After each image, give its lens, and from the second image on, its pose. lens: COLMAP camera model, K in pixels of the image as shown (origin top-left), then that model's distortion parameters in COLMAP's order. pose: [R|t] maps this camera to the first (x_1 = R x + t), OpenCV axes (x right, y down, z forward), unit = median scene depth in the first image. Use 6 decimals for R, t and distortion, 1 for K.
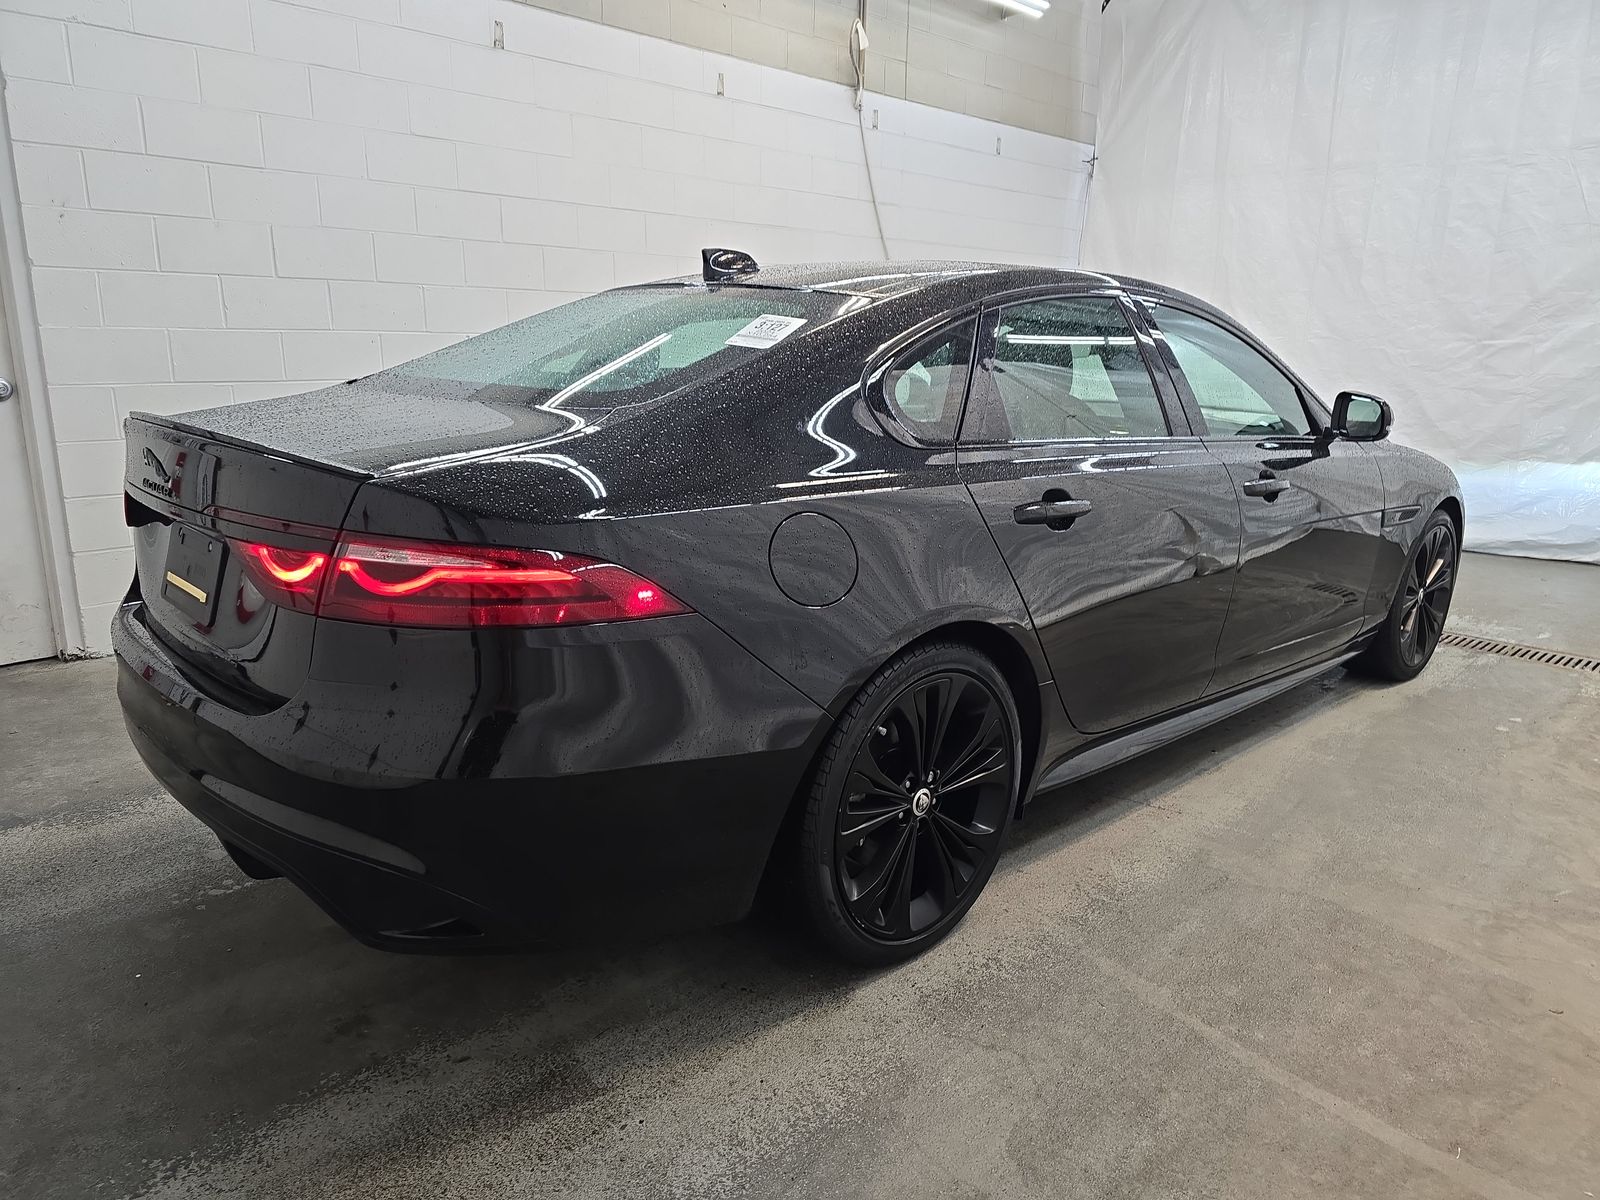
lens RADIAL K [[1072.8, 0, 795.2], [0, 1072.8, 606.2], [0, 0, 1]] dist [0.014853, -0.019375]
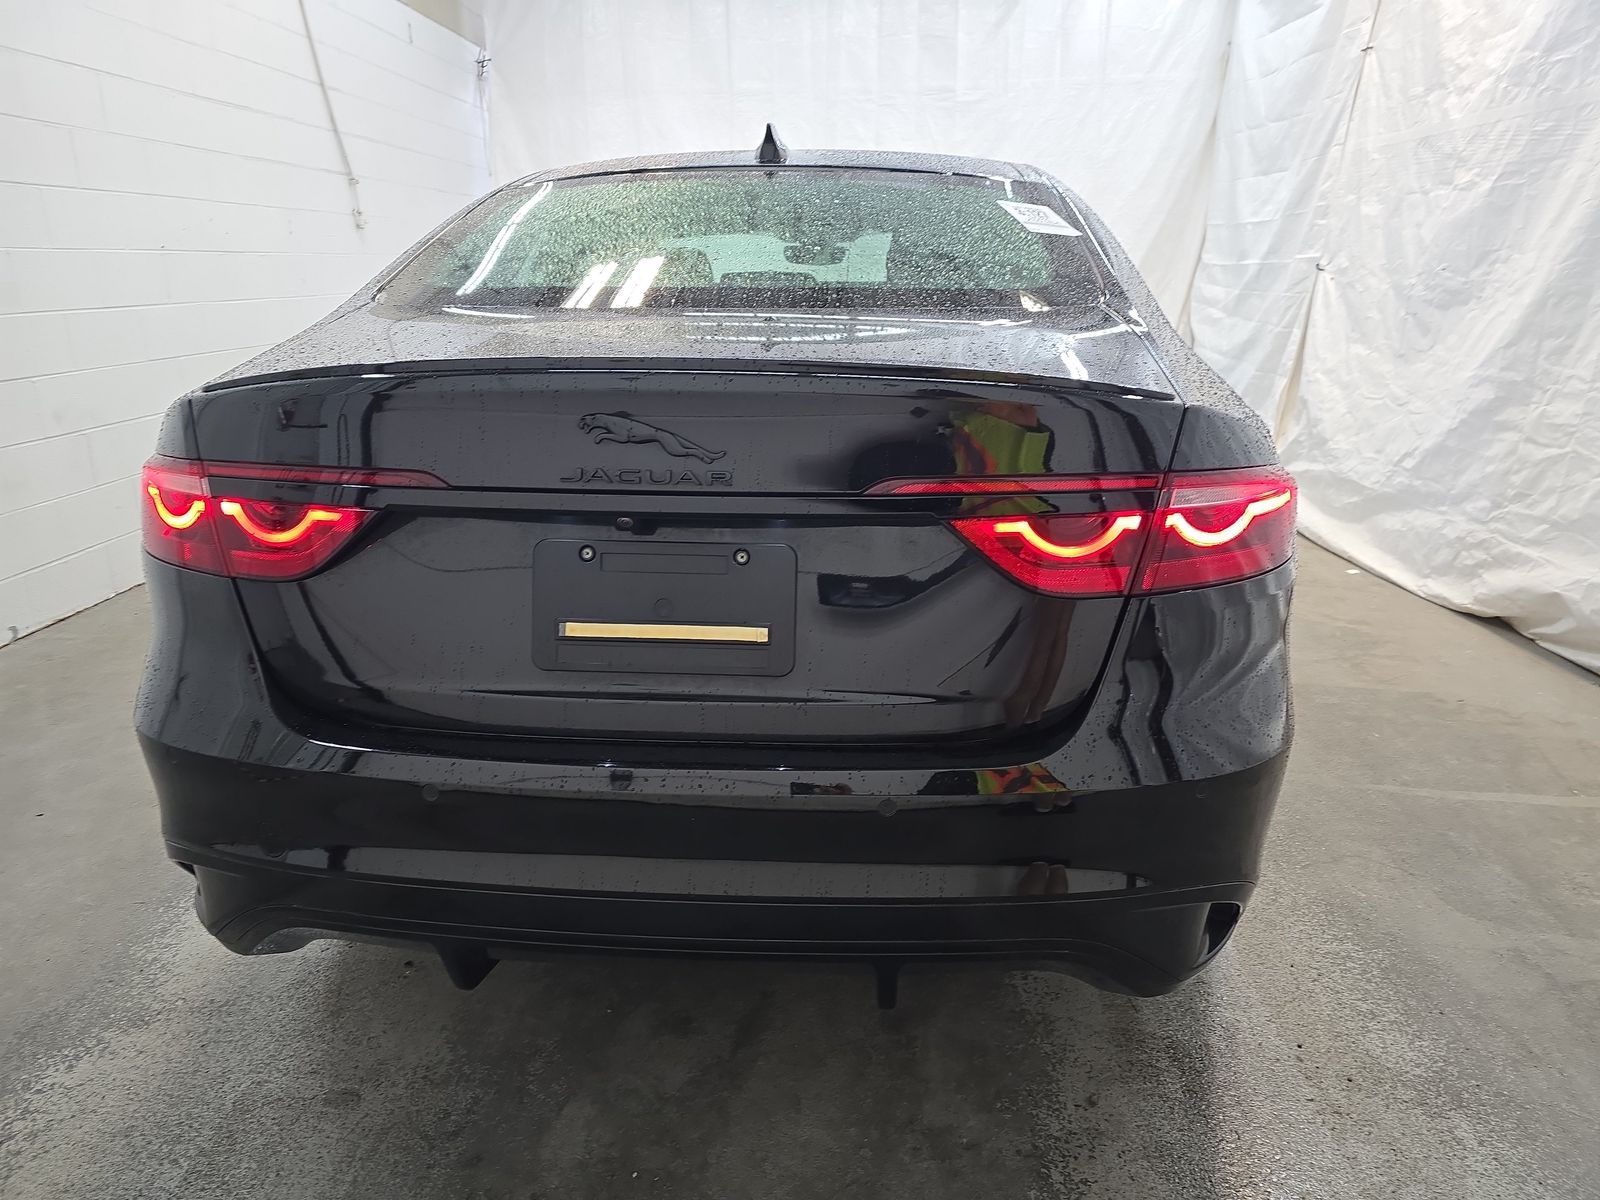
lens RADIAL K [[1072.8, 0, 810.6], [0, 1072.8, 590.6], [0, 0, 1]] dist [0.014853, -0.019375]
pose [[0.743688, -0.208493, 0.635184, -0.881629], [0.173754, 0.977754, 0.117503, -0.097813], [-0.645552, 0.022981, 0.763371, 0.472350]]
